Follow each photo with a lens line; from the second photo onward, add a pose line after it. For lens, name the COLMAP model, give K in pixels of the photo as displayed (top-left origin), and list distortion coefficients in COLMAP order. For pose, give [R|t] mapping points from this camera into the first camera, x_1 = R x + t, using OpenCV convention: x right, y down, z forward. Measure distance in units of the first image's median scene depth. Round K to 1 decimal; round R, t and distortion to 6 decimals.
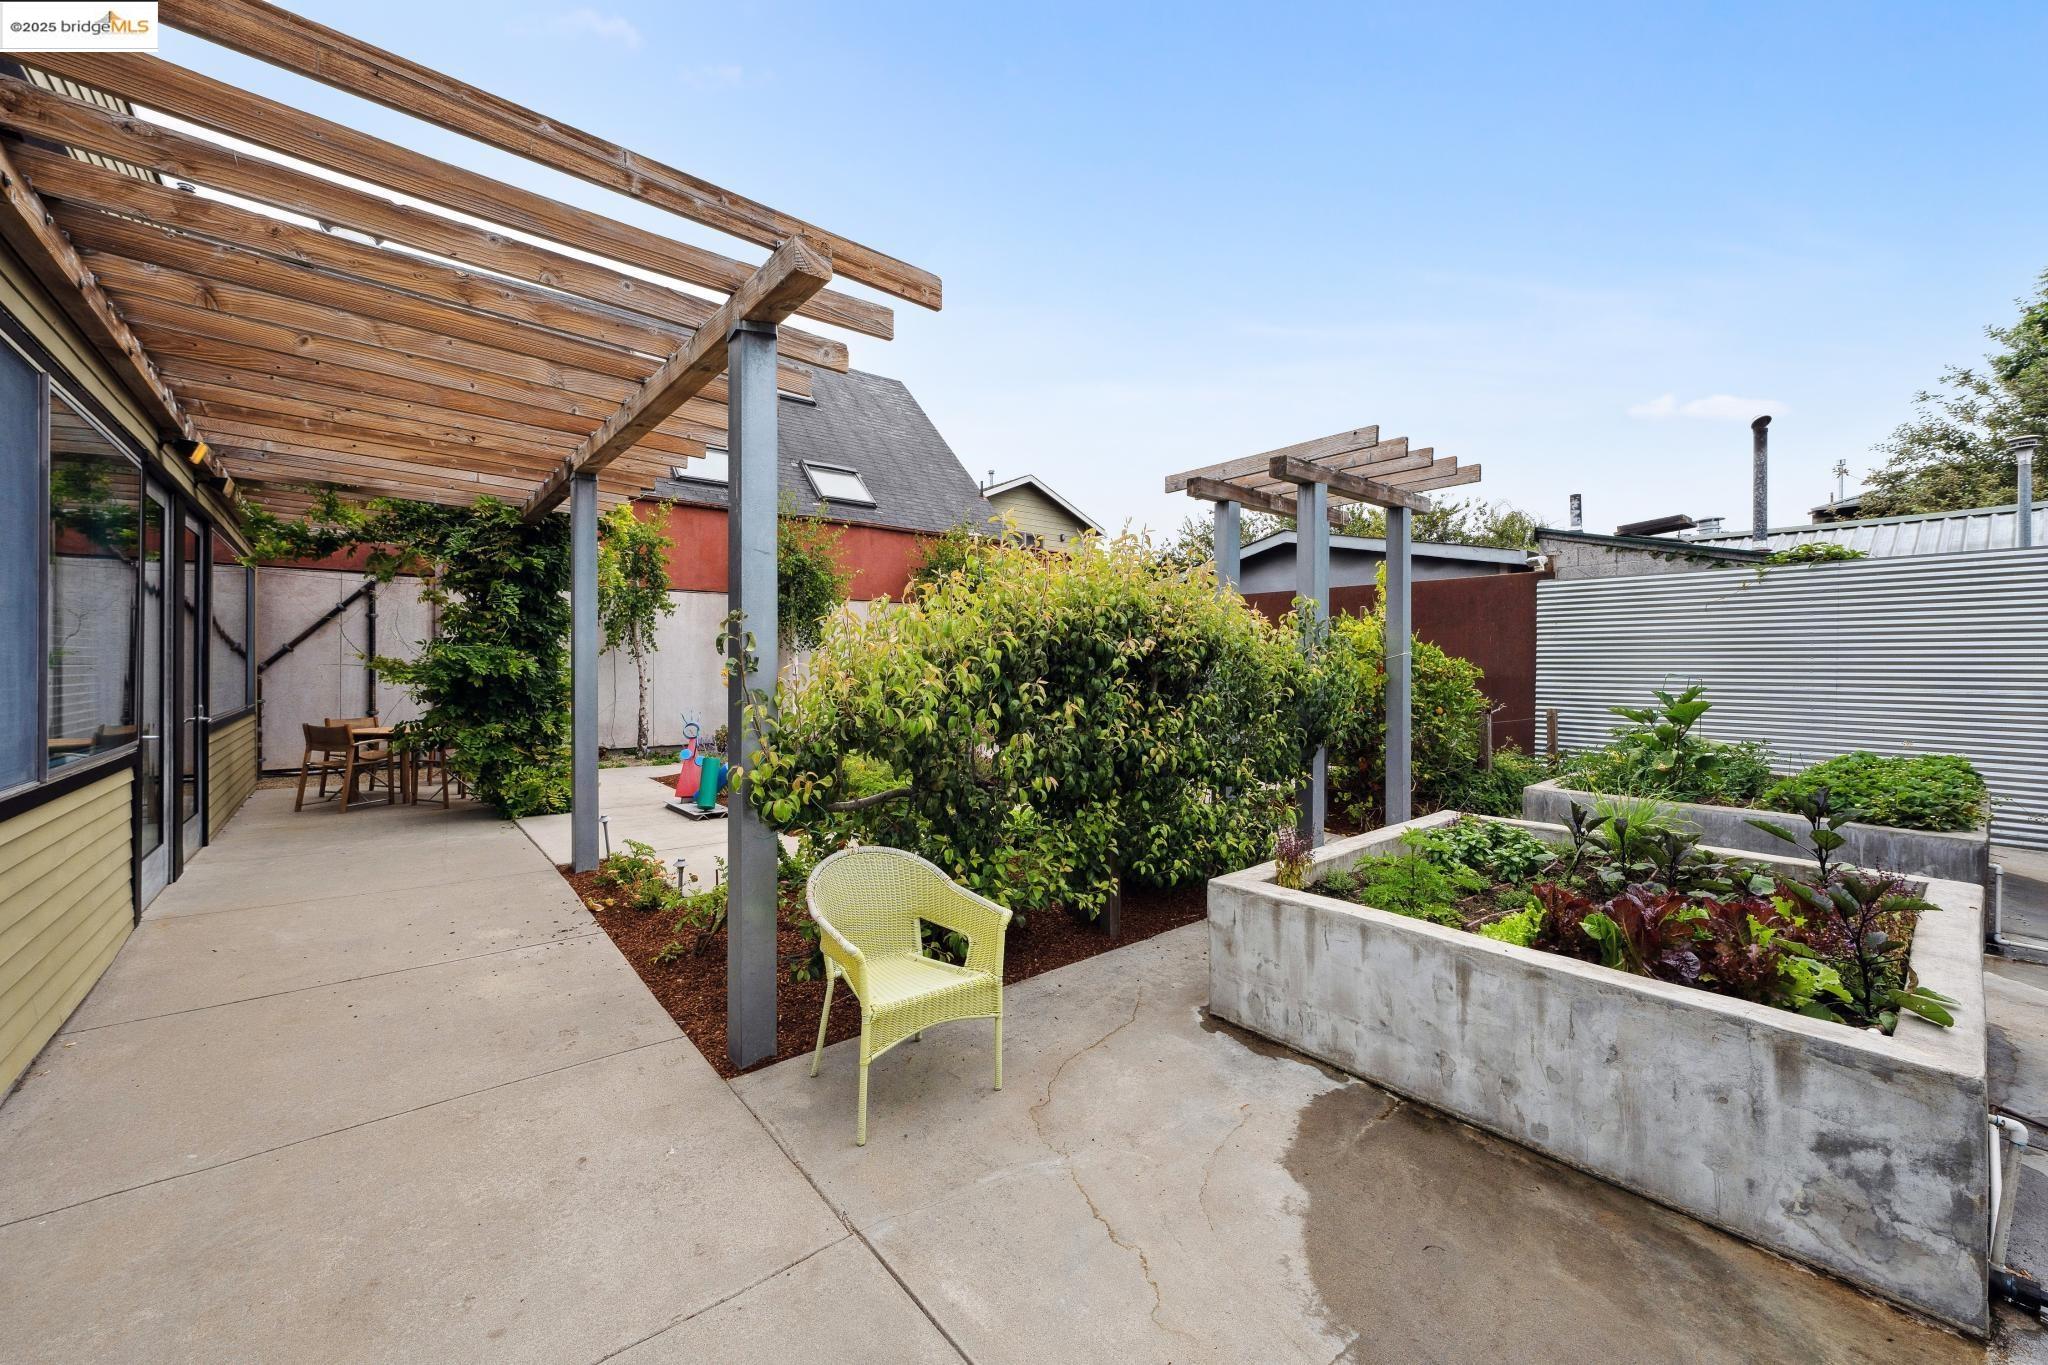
lens RADIAL K [[760.9, 0, 1028.0], [0, 760.9, 669.5], [0, 0, 1]] dist [-0.001322, 0.000235]
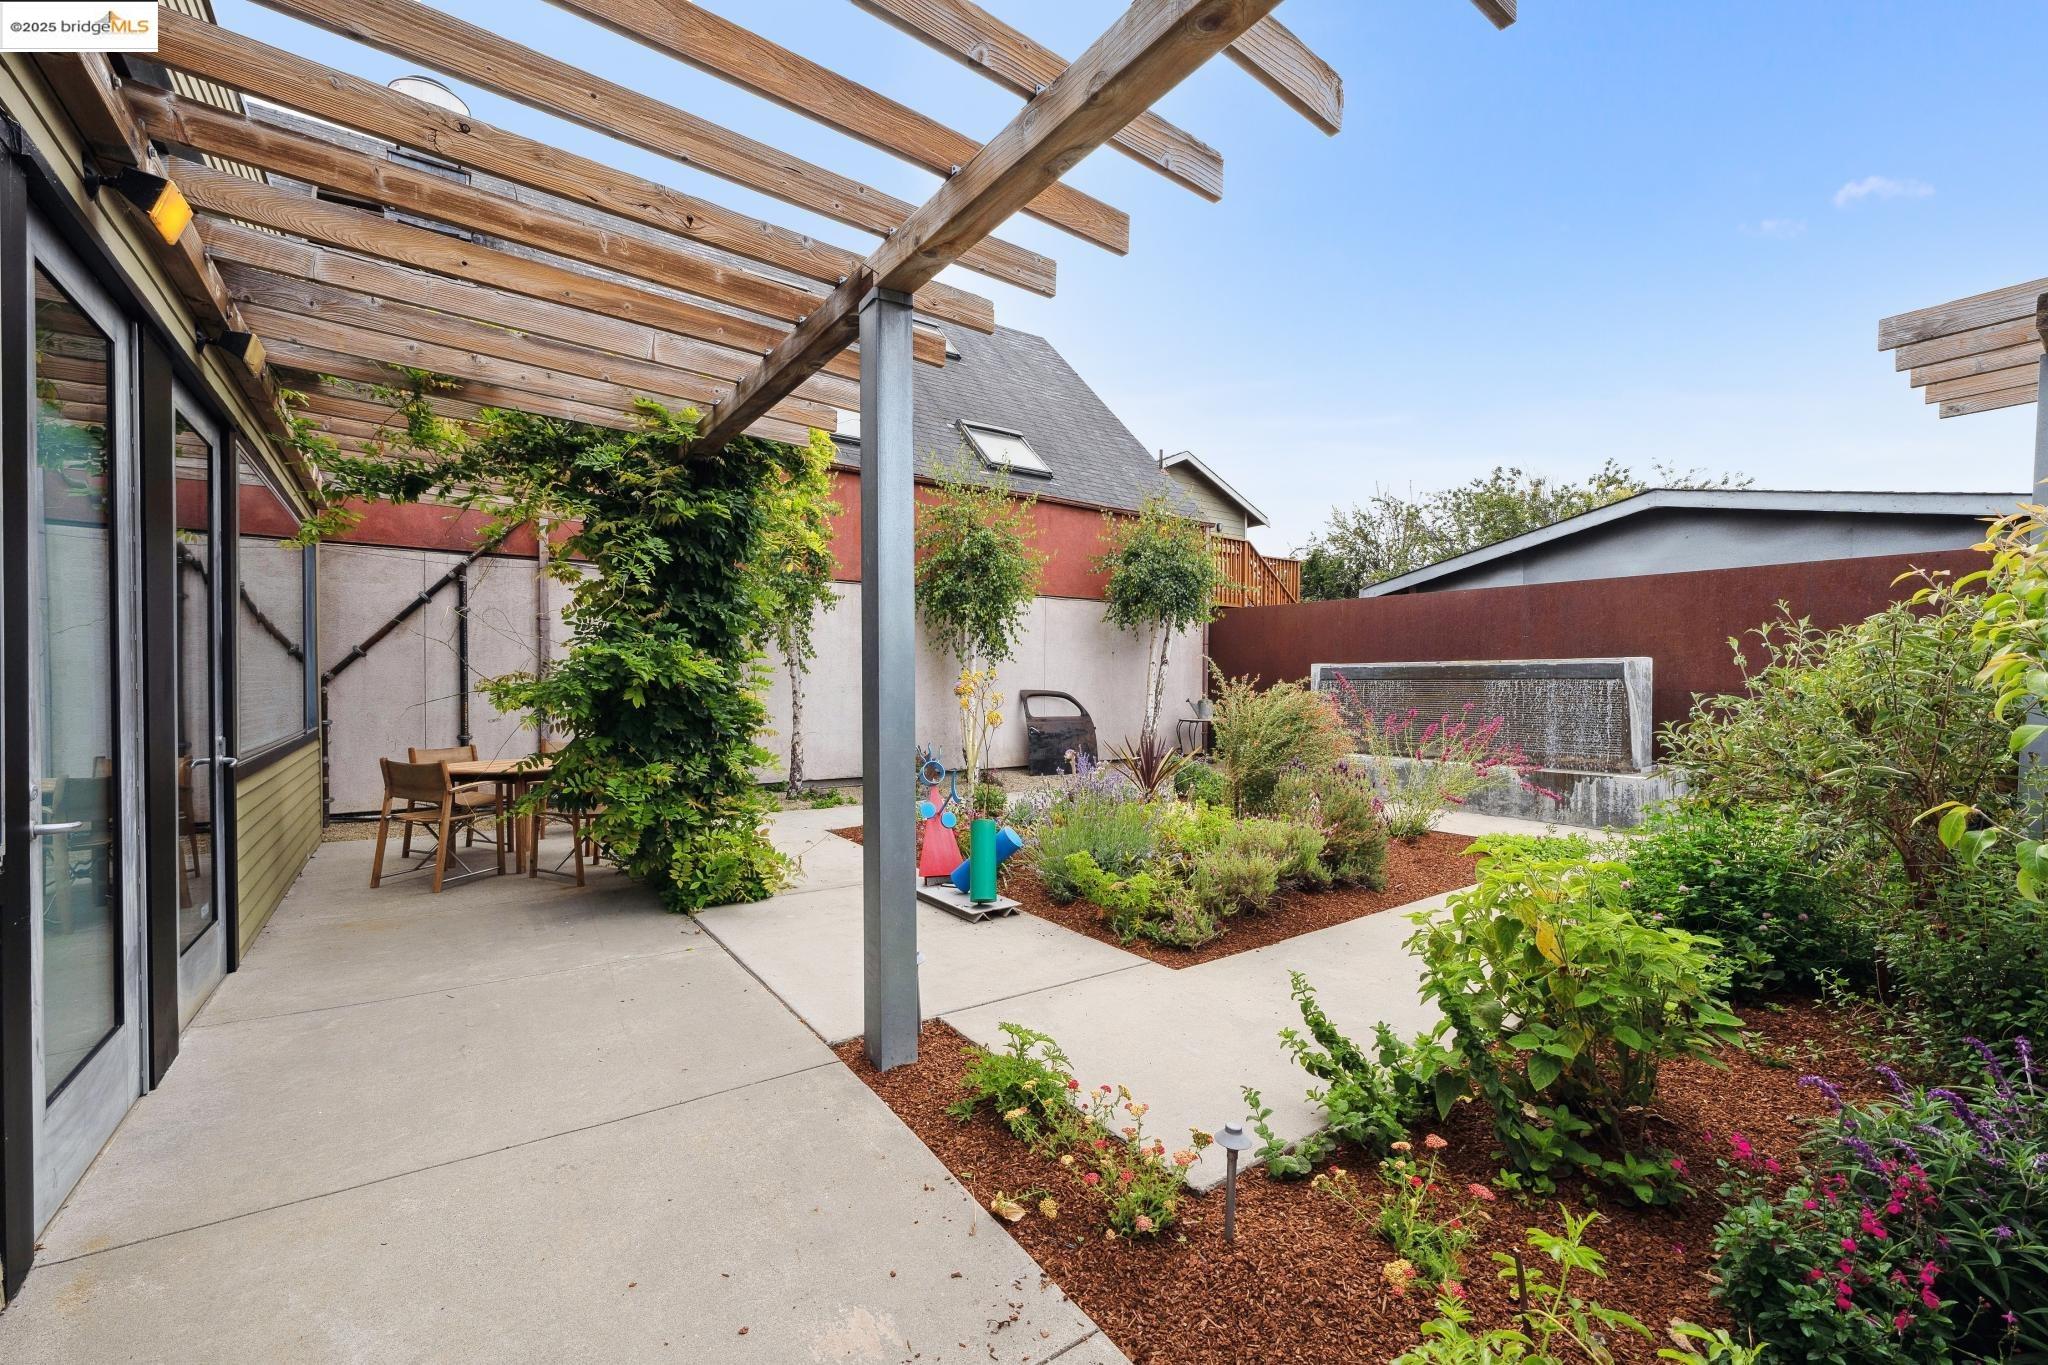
lens RADIAL K [[792.4, 0, 1019.2], [0, 792.4, 700.4], [0, 0, 1]] dist [0.002502, -0.000793]
pose [[0.996706, 0.003919, -0.081008, -0.274658], [-0.002383, 0.999816, 0.019045, 0.003713], [0.081068, -0.018789, 0.996531, 0.285425]]
